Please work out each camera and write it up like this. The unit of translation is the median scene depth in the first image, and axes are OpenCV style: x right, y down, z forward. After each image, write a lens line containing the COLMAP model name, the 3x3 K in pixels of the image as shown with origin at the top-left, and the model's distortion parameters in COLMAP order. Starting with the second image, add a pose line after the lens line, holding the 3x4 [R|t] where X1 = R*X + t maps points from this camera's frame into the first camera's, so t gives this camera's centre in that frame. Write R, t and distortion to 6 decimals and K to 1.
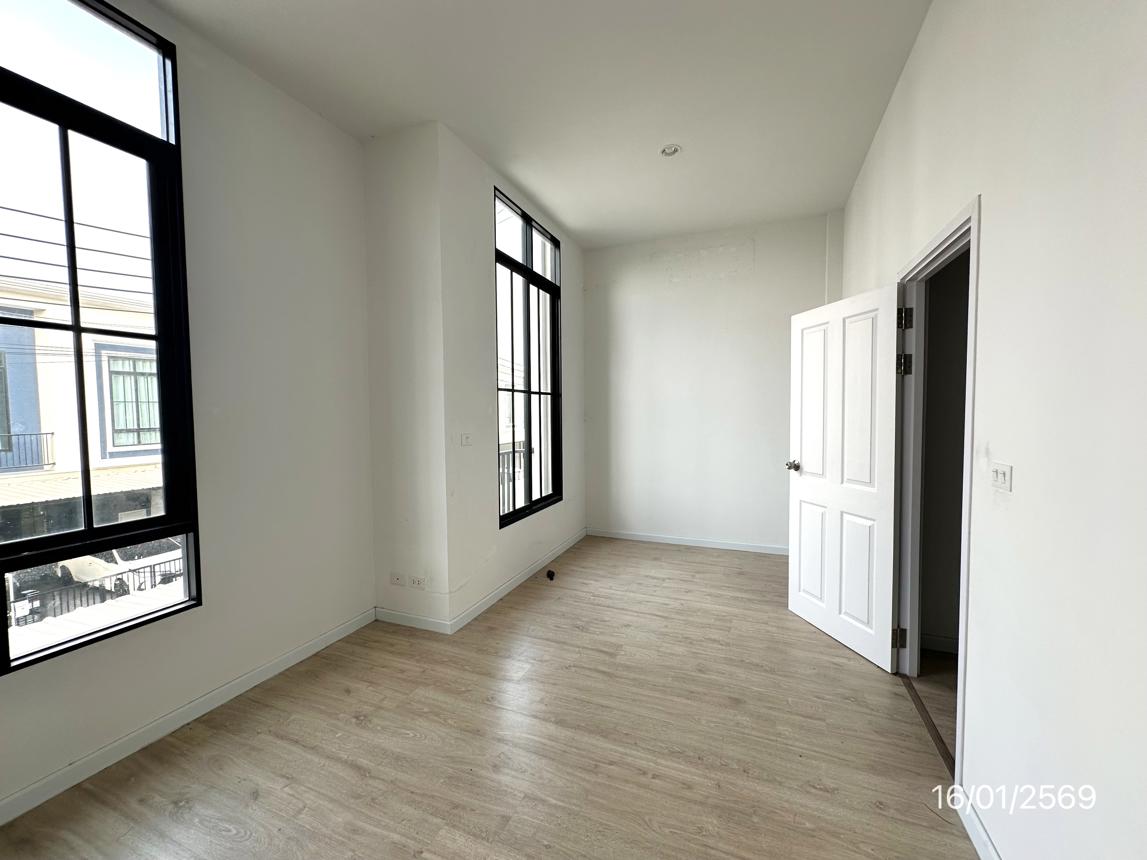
lens RADIAL K [[447.3, 0, 566.8], [0, 447.3, 429.8], [0, 0, 1]] dist [0.000294, 0.000030]
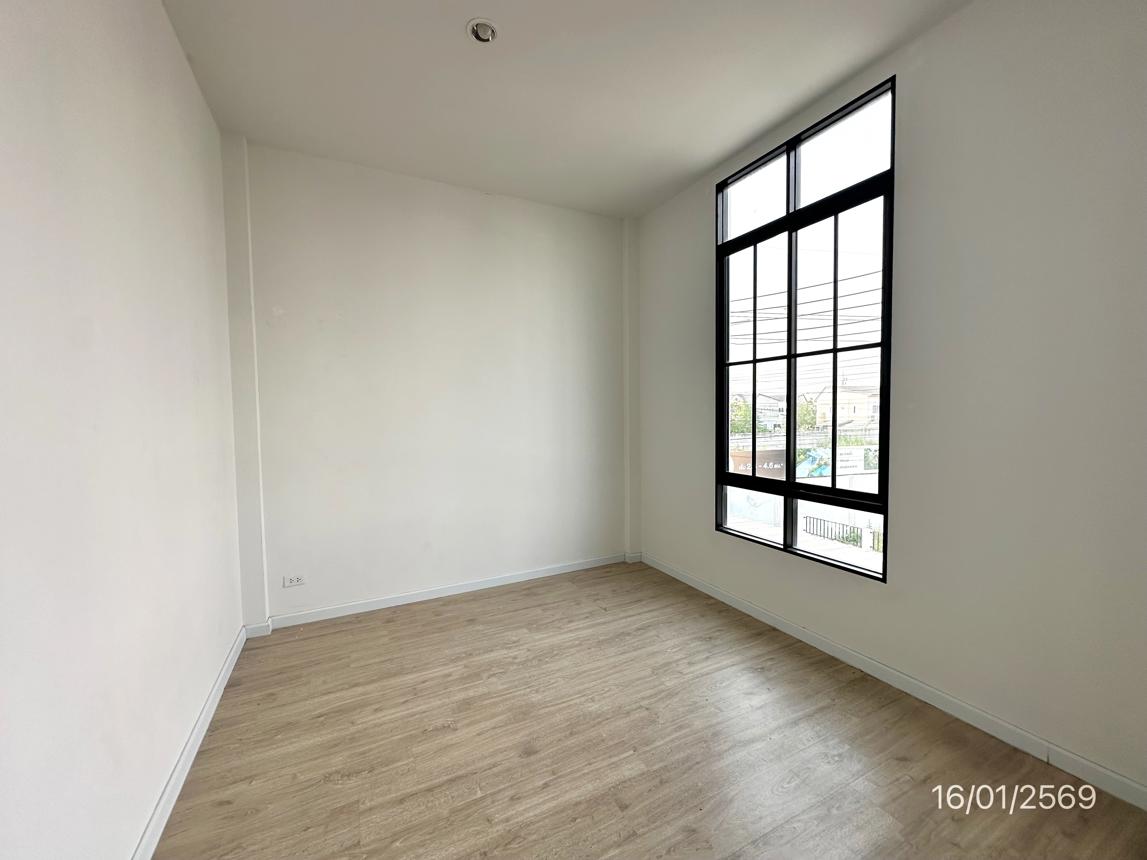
lens RADIAL K [[447.3, 0, 566.8], [0, 447.3, 429.8], [0, 0, 1]] dist [0.000294, 0.000030]
pose [[-0.654871, 0.016823, -0.755554, 0.585023], [-0.017184, 0.999162, 0.037141, -0.007259], [0.755545, 0.037306, -0.654033, 1.298650]]
